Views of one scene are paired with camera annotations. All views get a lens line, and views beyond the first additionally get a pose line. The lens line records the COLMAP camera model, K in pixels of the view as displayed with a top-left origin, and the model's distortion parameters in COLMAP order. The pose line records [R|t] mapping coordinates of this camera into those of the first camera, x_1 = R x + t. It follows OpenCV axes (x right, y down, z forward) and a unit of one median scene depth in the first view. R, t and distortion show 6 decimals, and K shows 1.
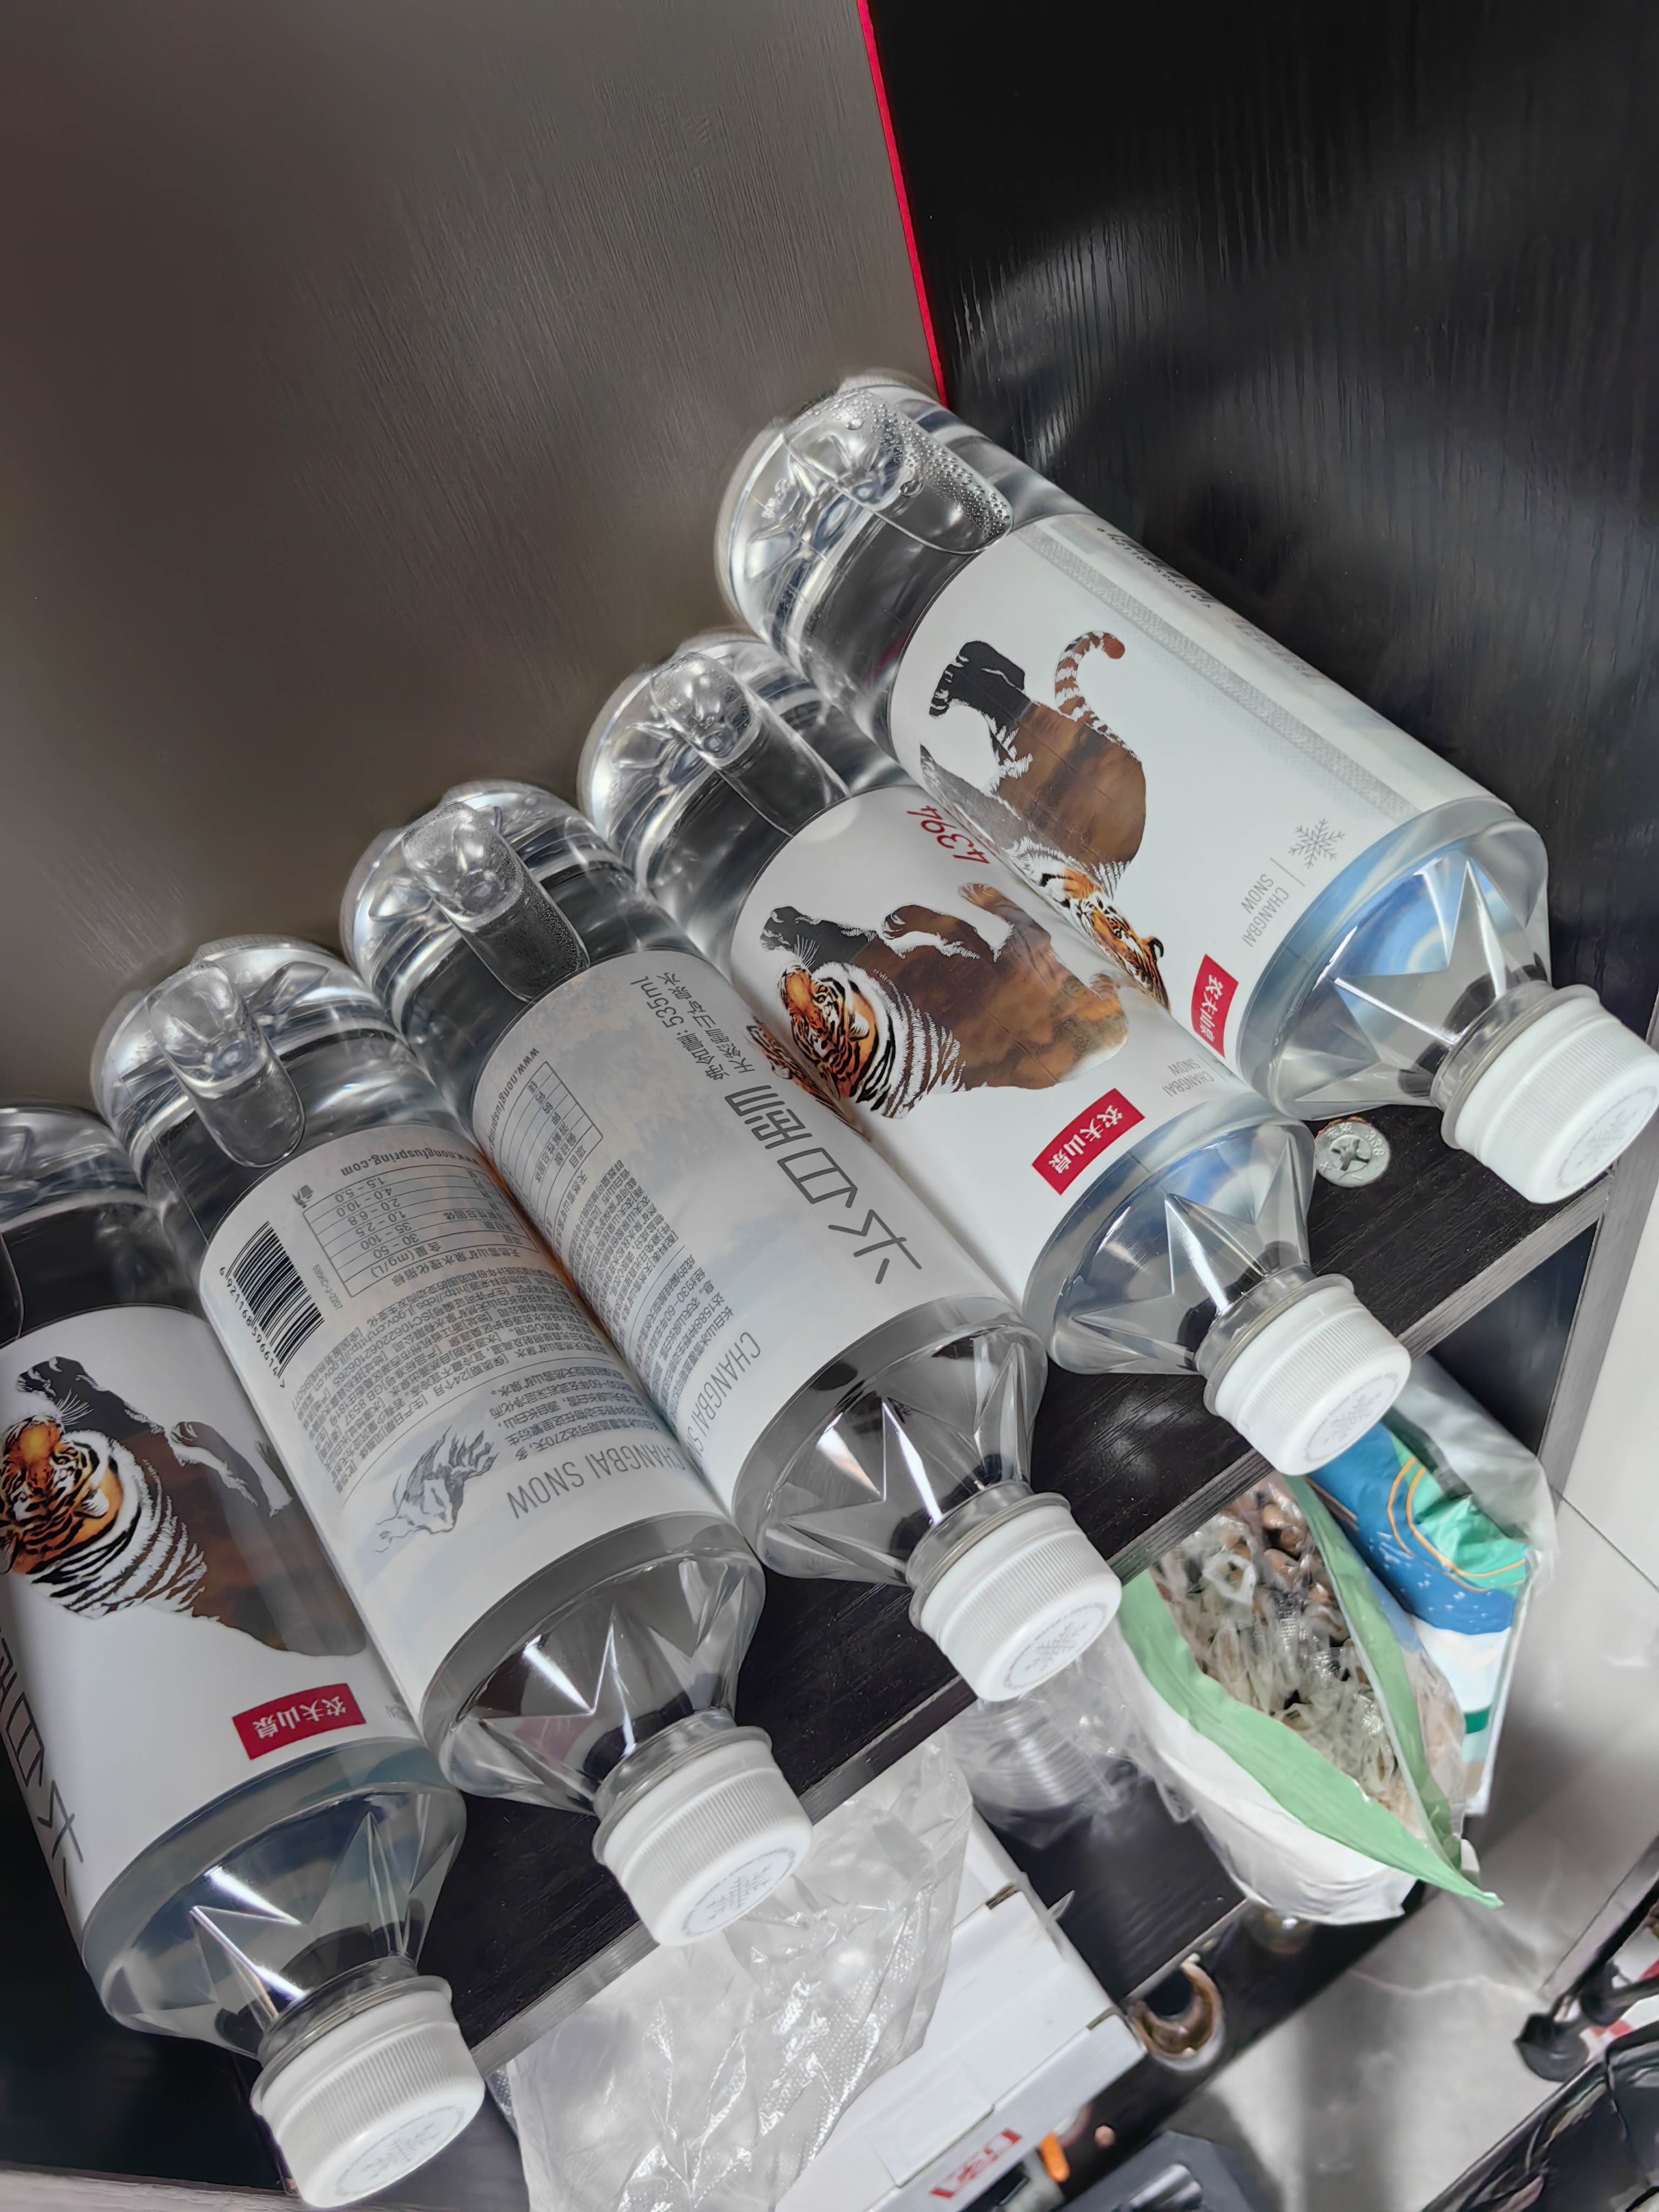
lens RADIAL K [[1806.6, 0, 829.5], [0, 1806.6, 1106.0], [0, 0, 1]] dist [0.090569, -0.176983]
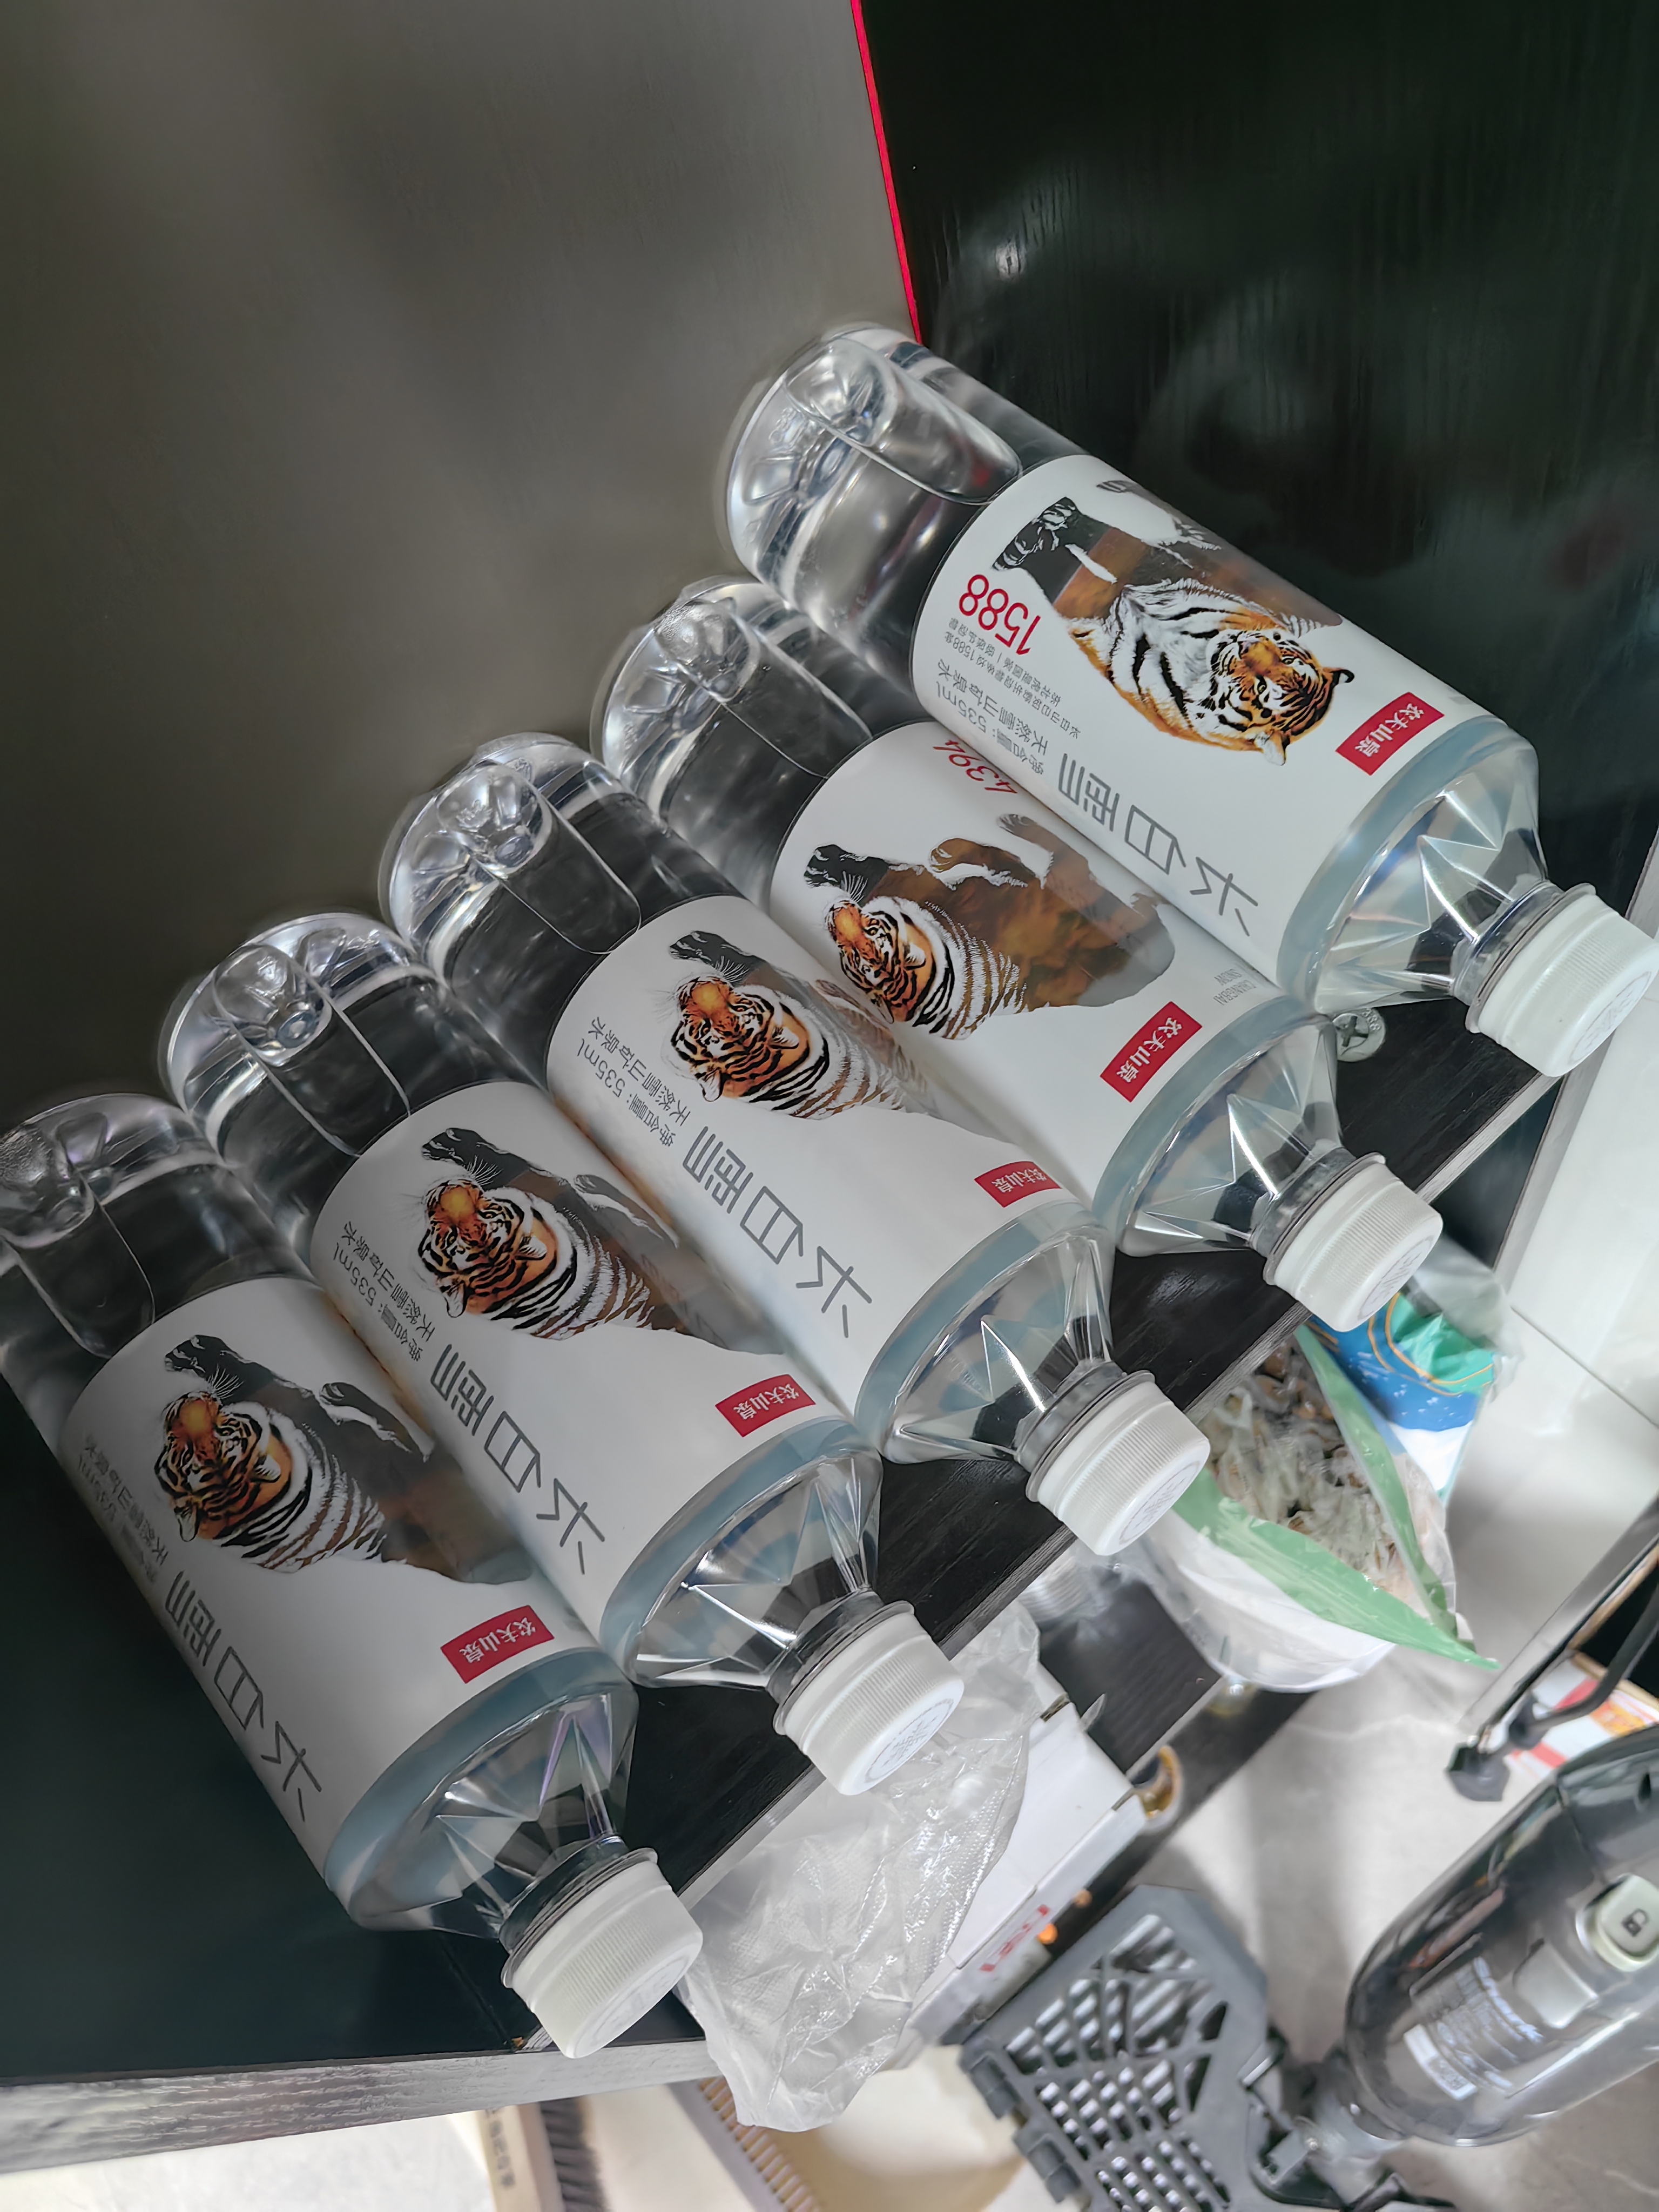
lens RADIAL K [[1819.5, 0, 829.5], [0, 1819.5, 1106.0], [0, 0, 1]] dist [-0.010181, -0.022301]
pose [[0.991682, -0.092113, 0.089899, -0.135123], [0.083552, 0.991989, 0.094750, -0.060724], [-0.097907, -0.086451, 0.991434, -0.066037]]
